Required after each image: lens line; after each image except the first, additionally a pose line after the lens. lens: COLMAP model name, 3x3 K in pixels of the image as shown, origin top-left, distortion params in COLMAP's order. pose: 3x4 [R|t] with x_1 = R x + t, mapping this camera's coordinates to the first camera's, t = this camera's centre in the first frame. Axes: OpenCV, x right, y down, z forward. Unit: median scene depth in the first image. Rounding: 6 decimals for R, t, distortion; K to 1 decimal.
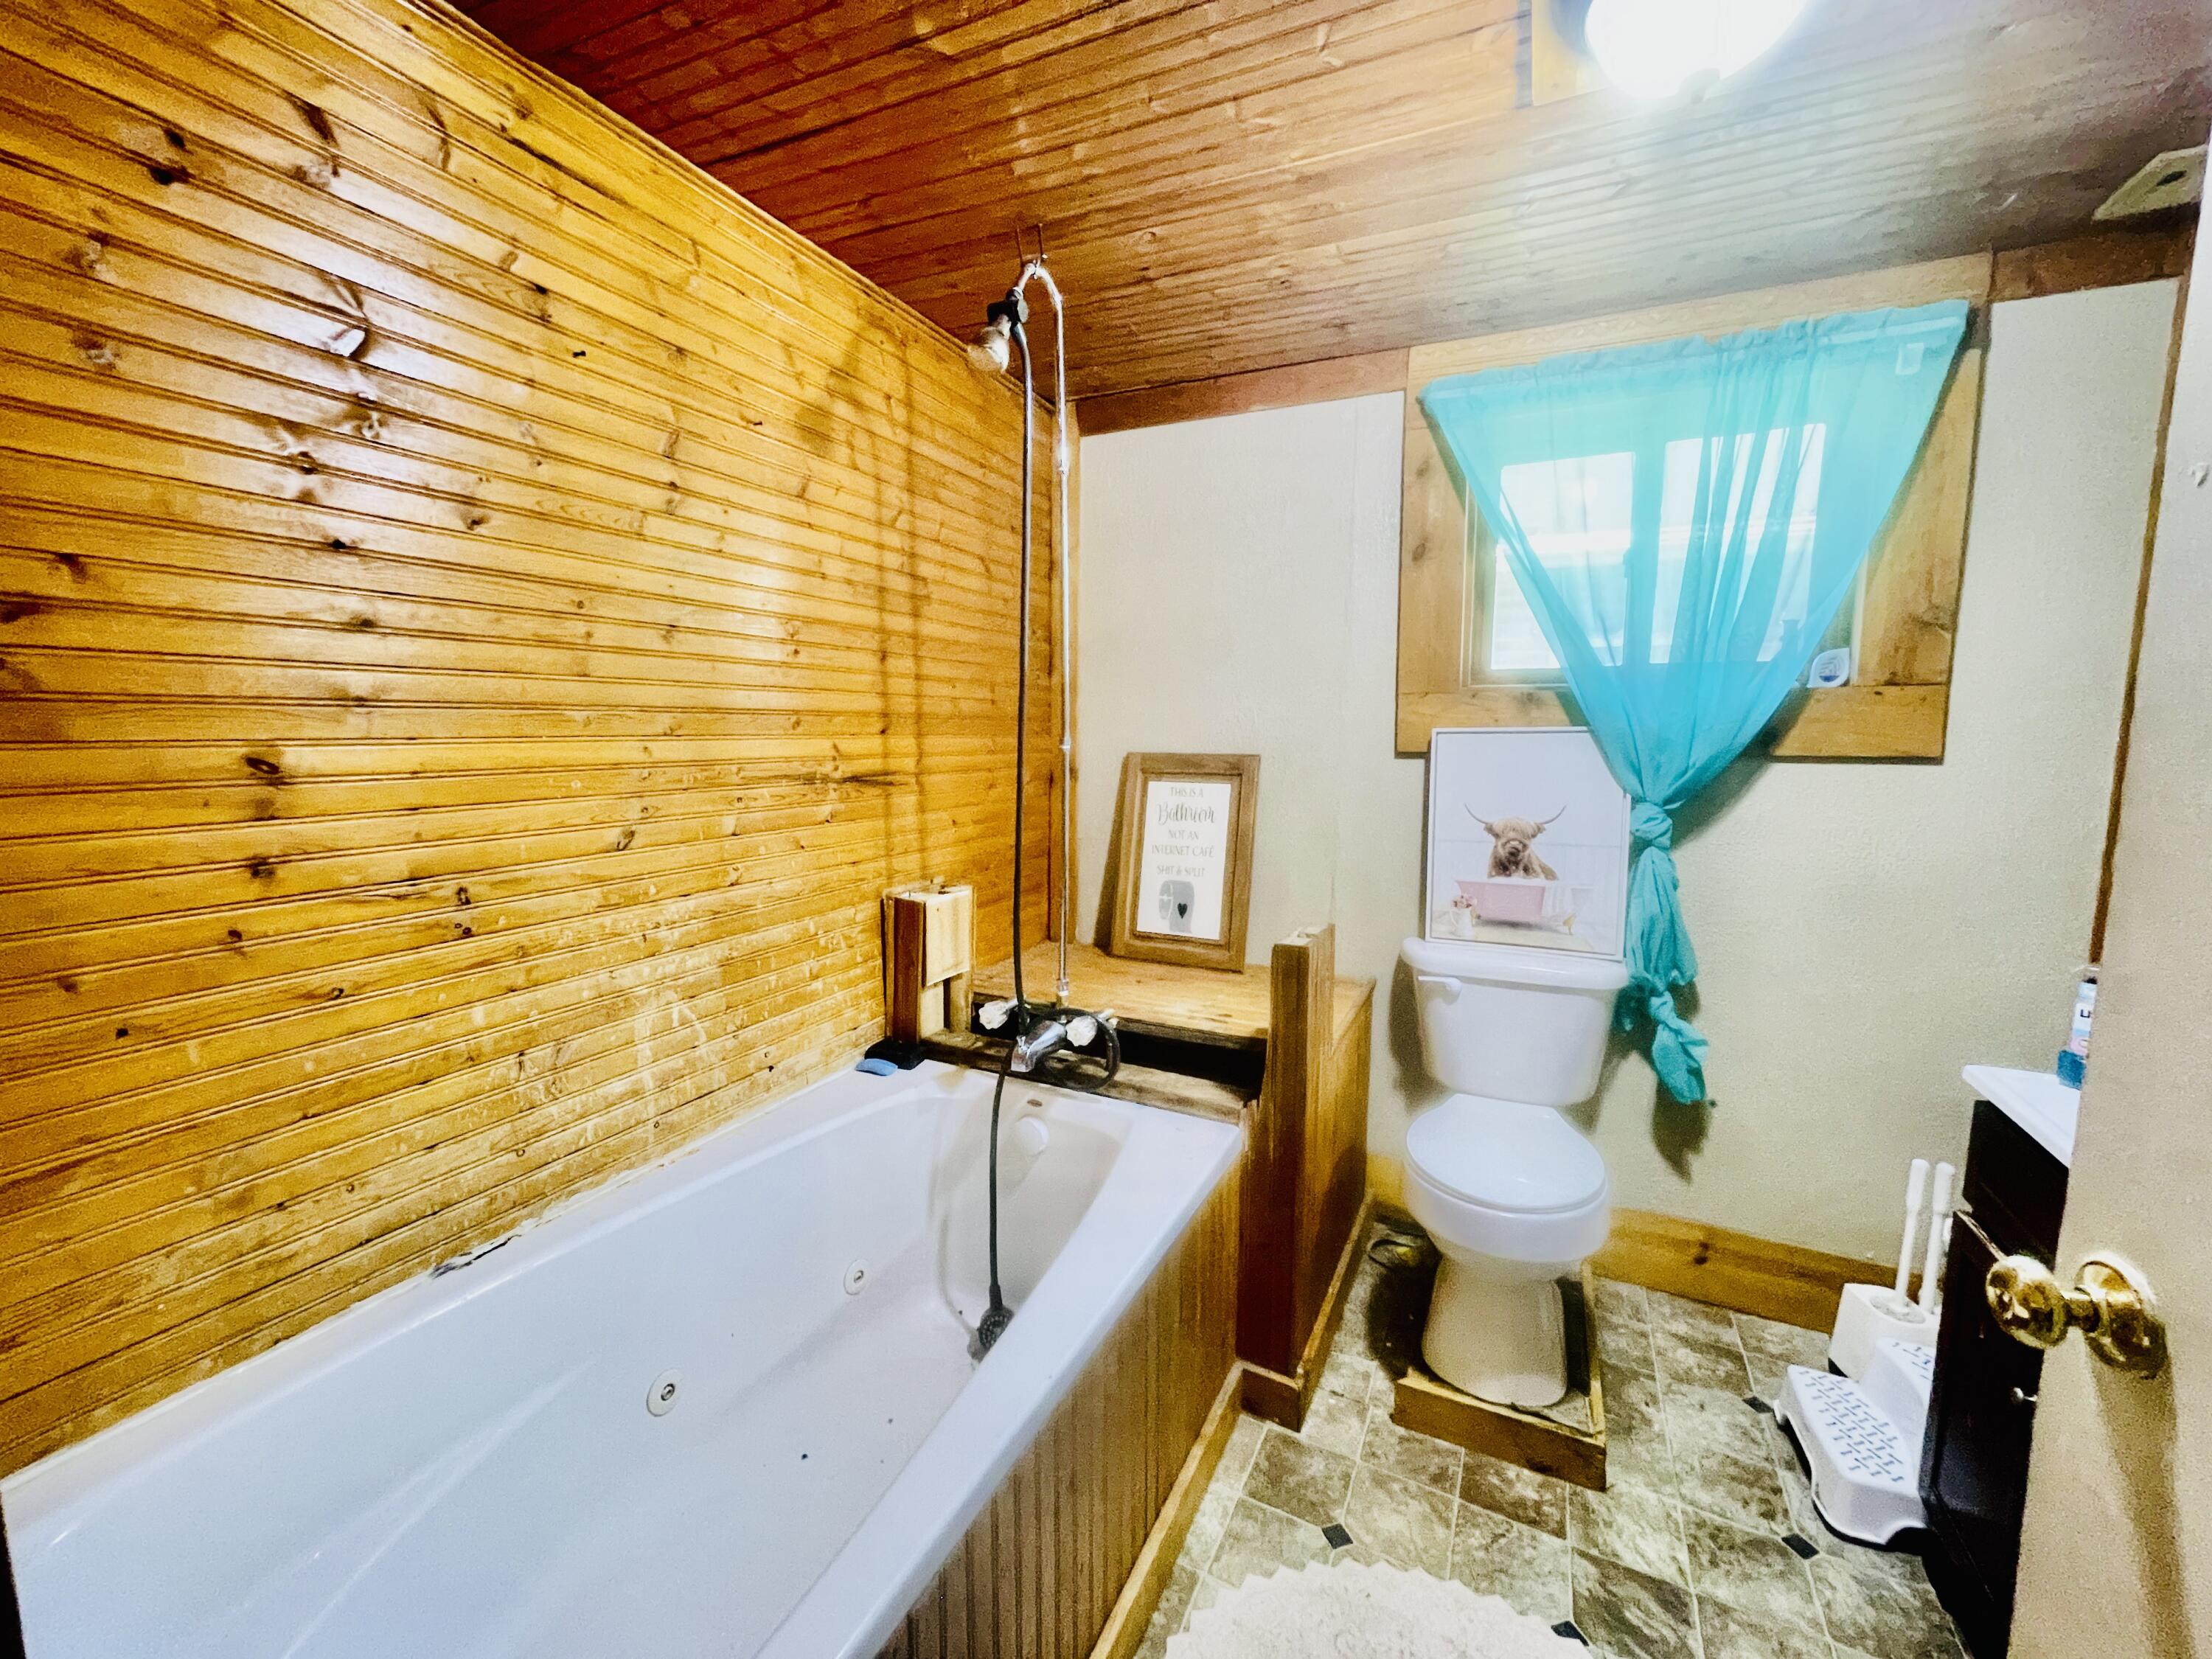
lens RADIAL K [[896.9, 0, 1096.3], [0, 896.9, 831.0], [0, 0, 1]] dist [0.000461, -0.000454]
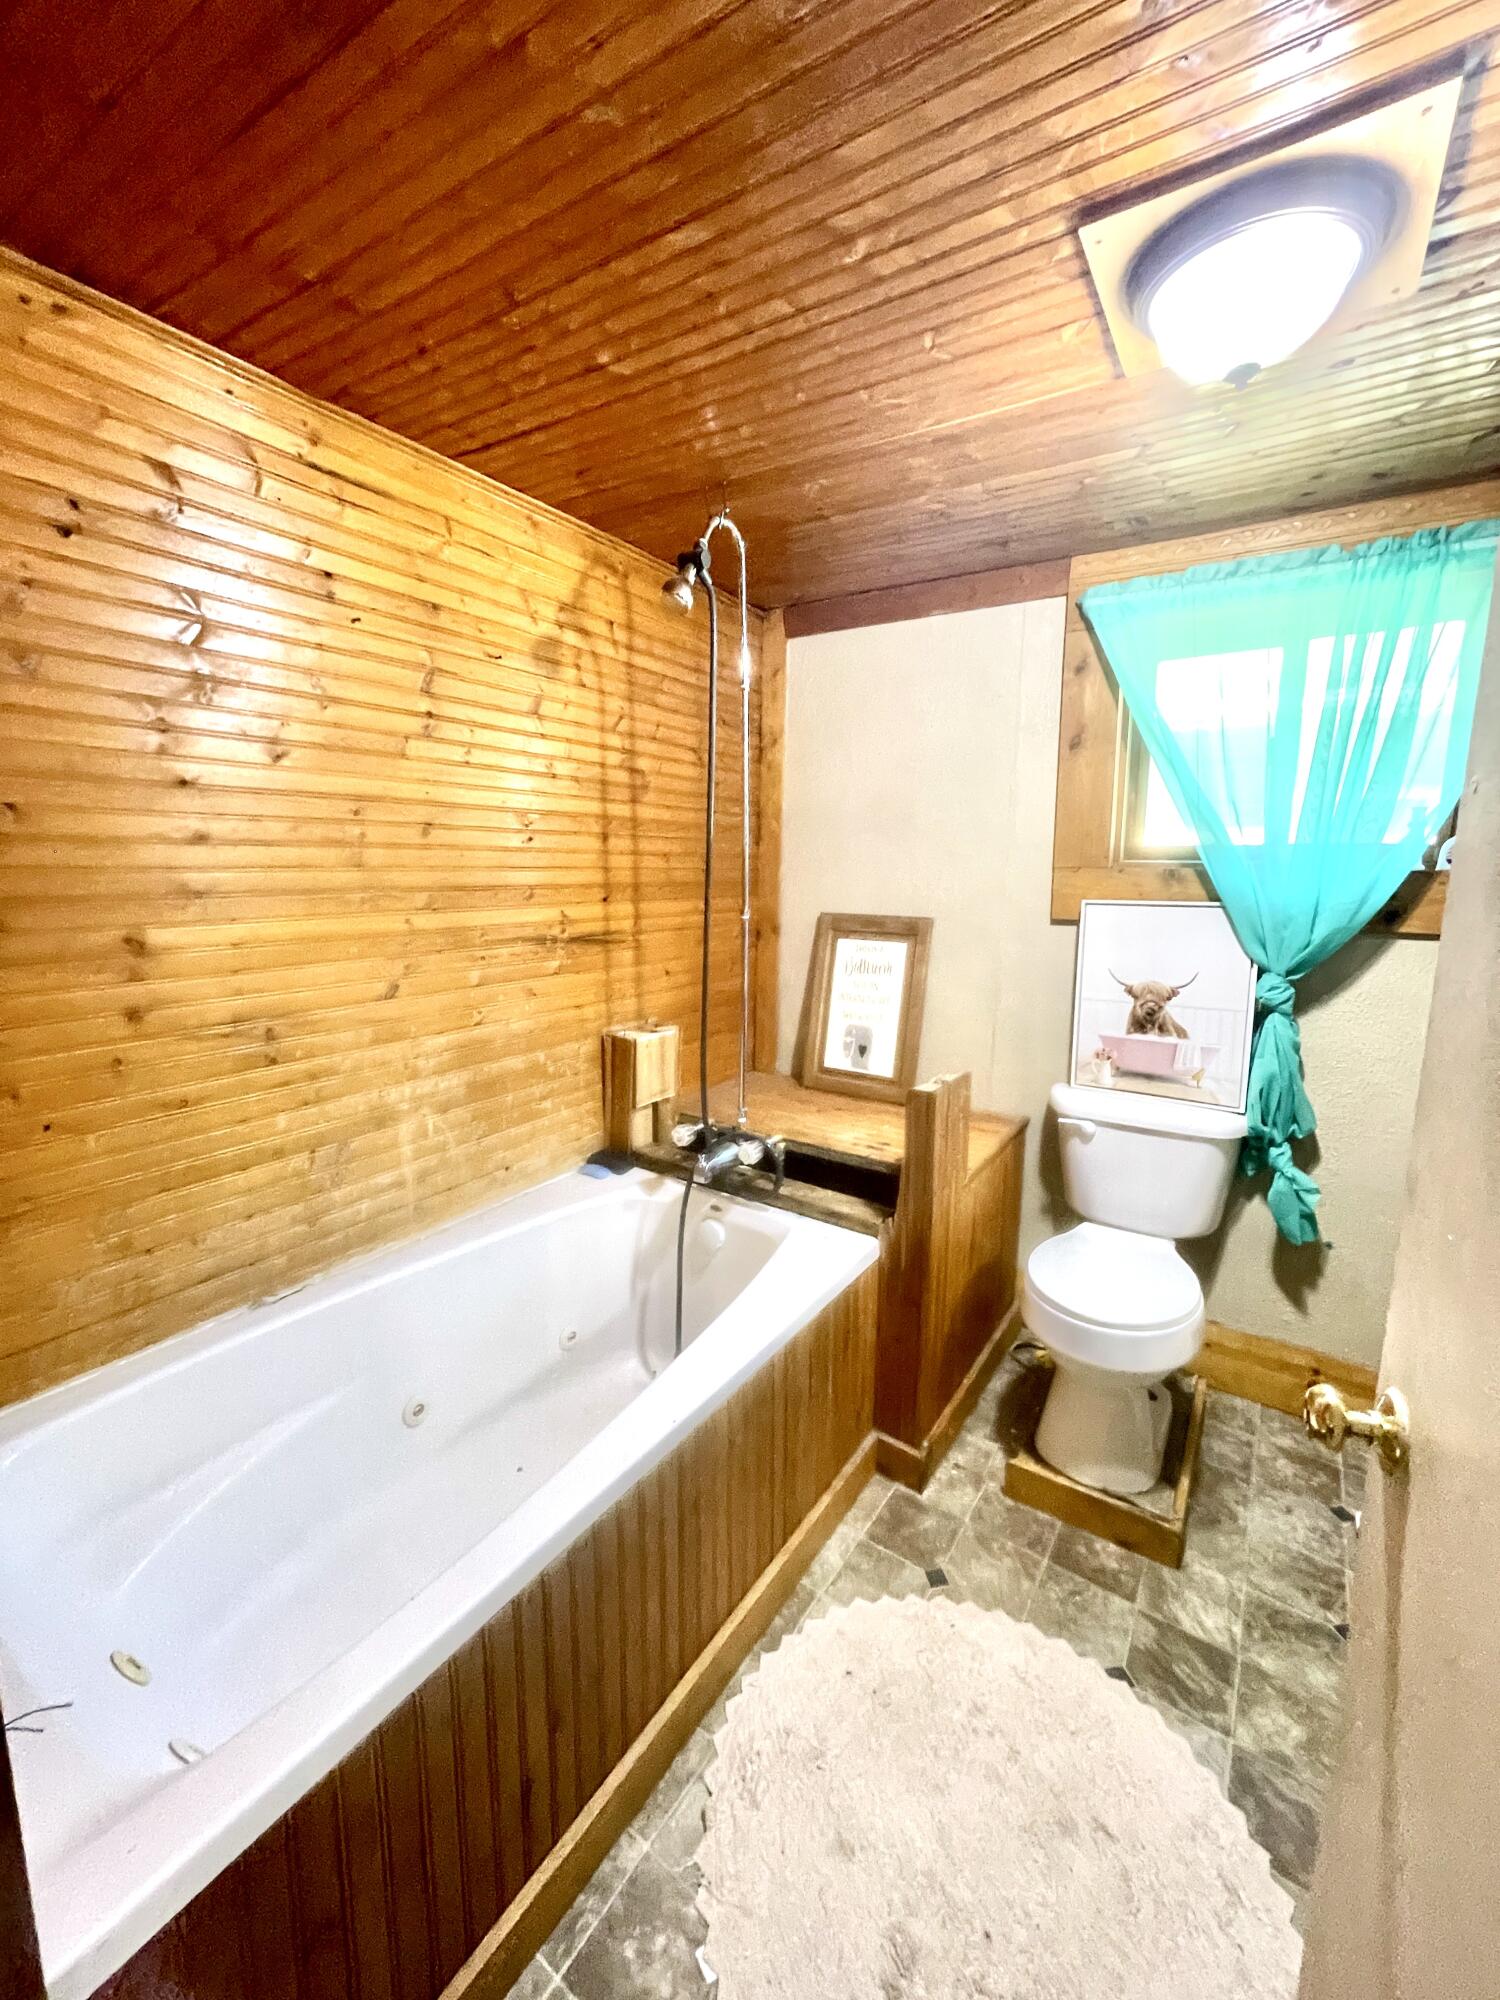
lens RADIAL K [[807.2, 0, 742.0], [0, 807.2, 986.2], [0, 0, 1]] dist [-0.003155, 0.000294]
pose [[0.991060, 0.025059, -0.131044, 0.113239], [-0.020912, 0.999239, 0.032927, -0.039025], [0.131770, -0.029892, 0.990830, -0.080406]]
